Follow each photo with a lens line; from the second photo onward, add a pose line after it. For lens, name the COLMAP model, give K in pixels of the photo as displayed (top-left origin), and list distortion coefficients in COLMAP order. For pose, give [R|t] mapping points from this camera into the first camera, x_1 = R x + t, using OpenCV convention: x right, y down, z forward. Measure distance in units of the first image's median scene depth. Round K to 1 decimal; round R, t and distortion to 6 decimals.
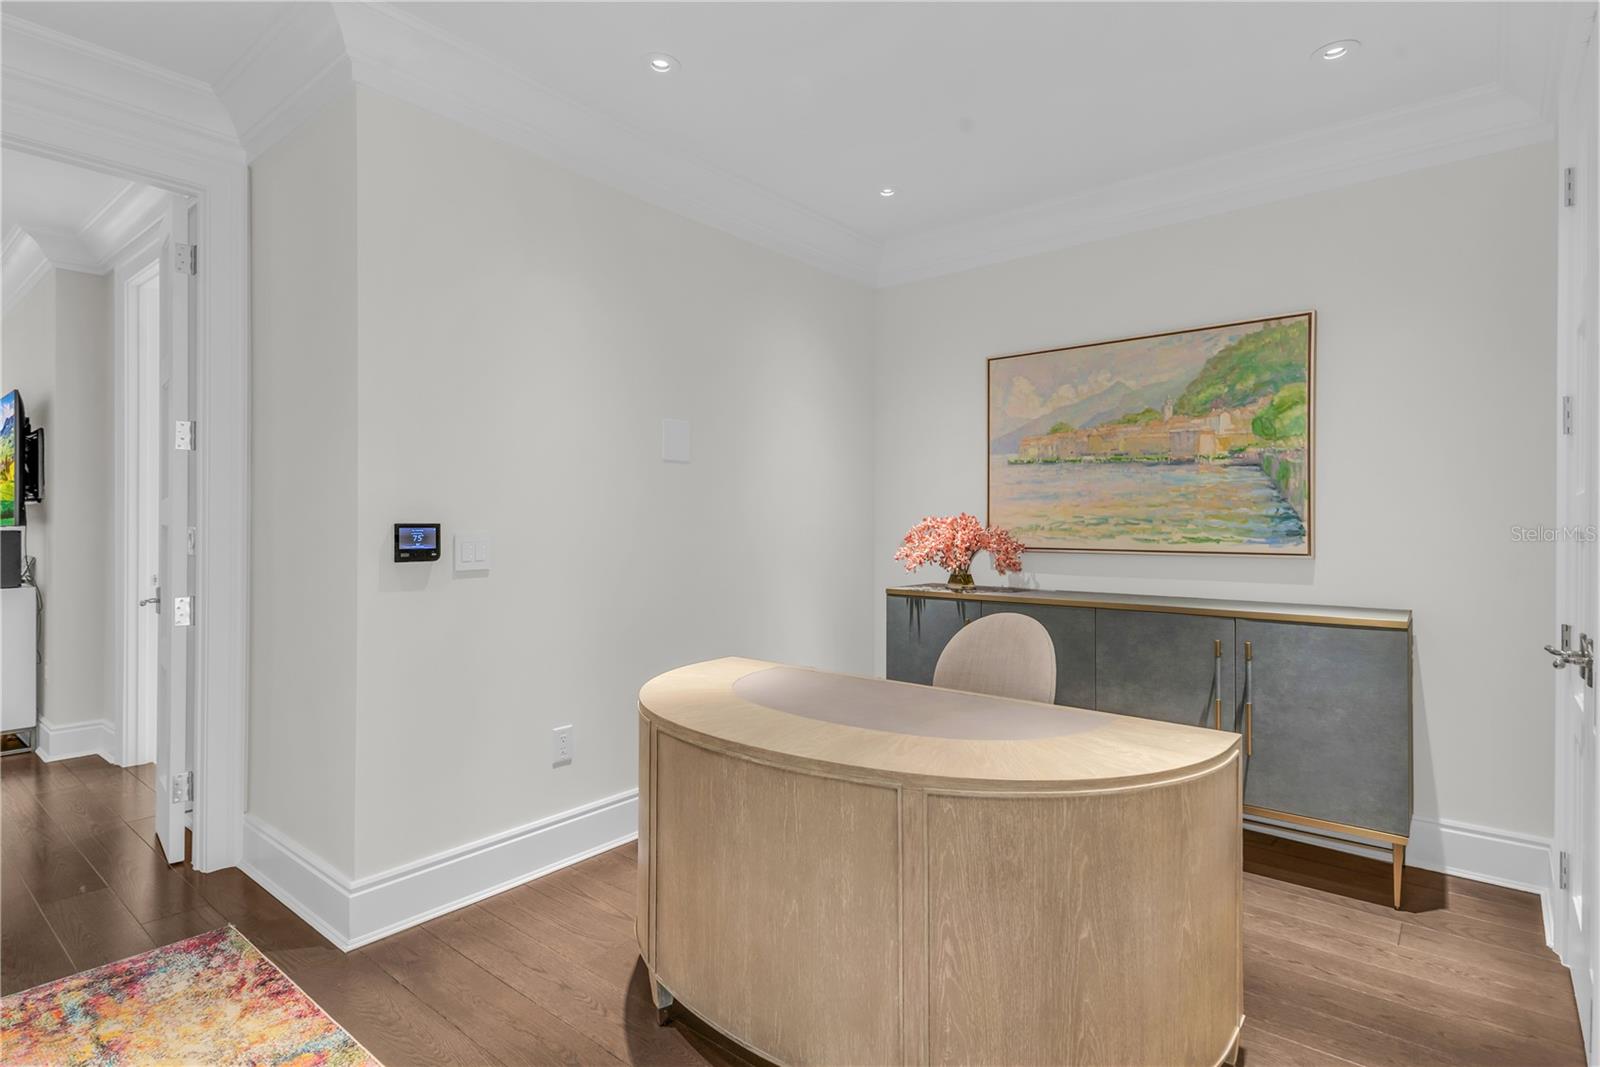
lens RADIAL K [[805.2, 0, 800.8], [0, 805.2, 524.5], [0, 0, 1]] dist [0.026664, 0.000396]
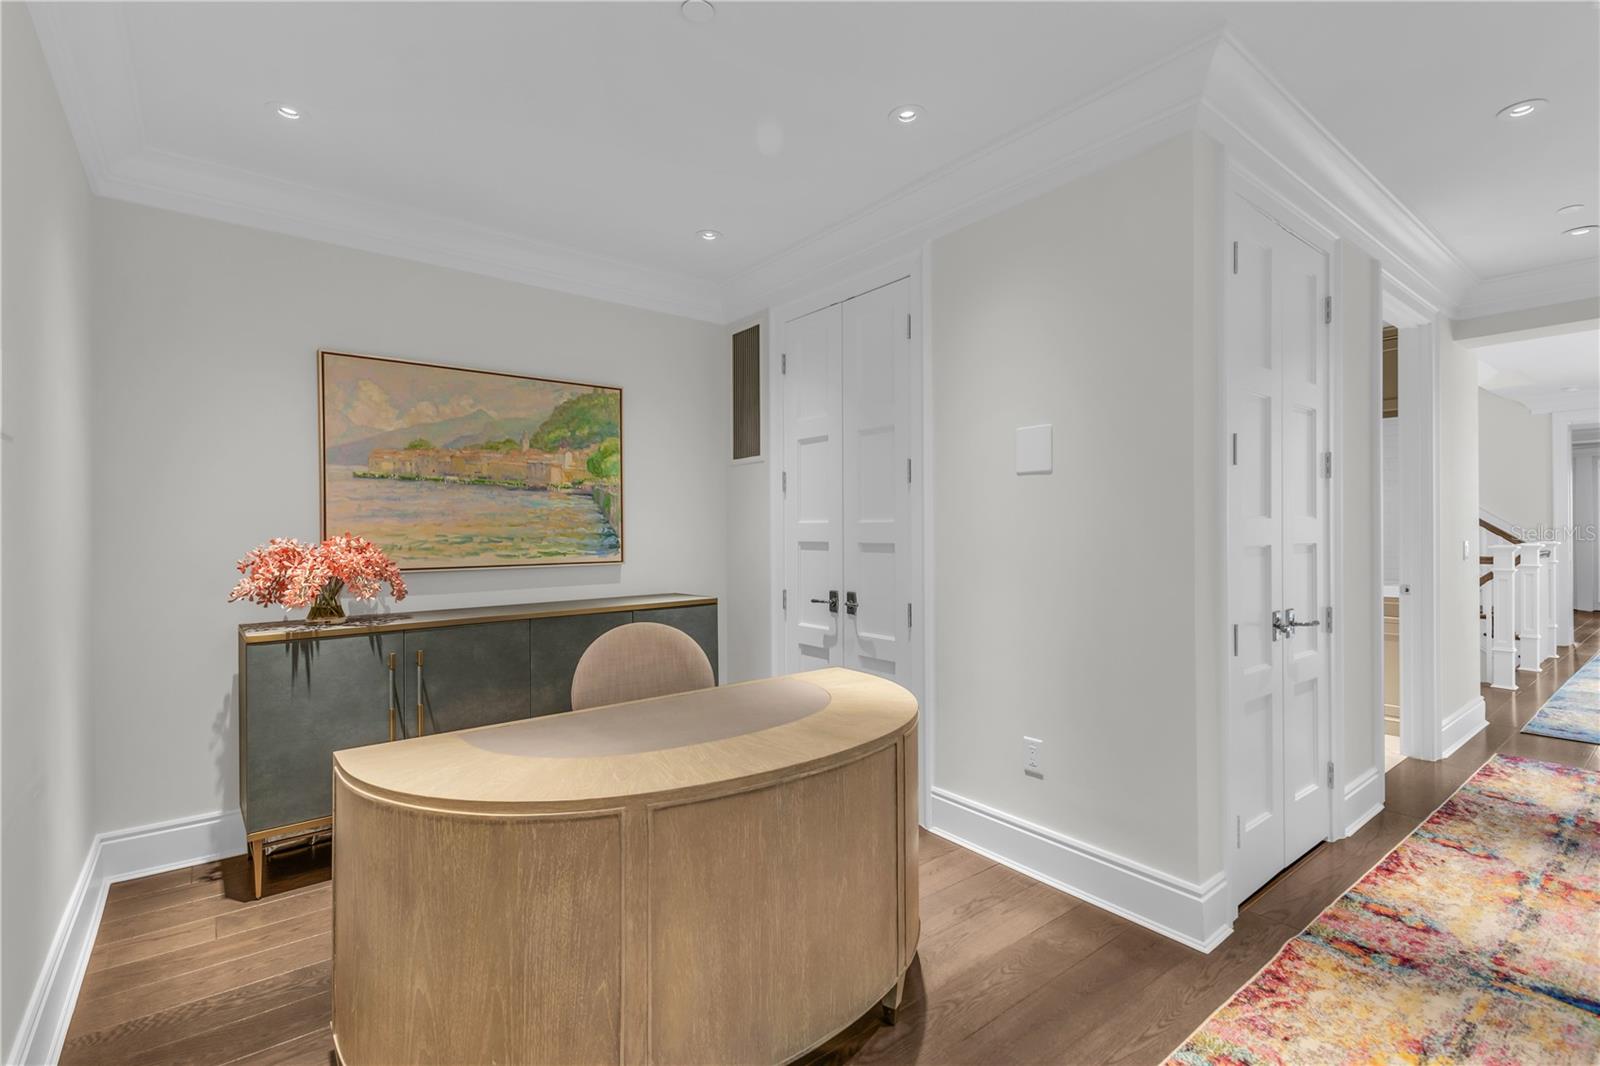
lens RADIAL K [[733.1, 0, 800.4], [0, 733.1, 527.2], [0, 0, 1]] dist [0.013783, -0.001688]
pose [[0.194580, 0.000029, 0.980887, -0.509654], [0.010328, 0.999945, -0.002078, -0.014708], [-0.980832, 0.010535, 0.194569, 0.417376]]
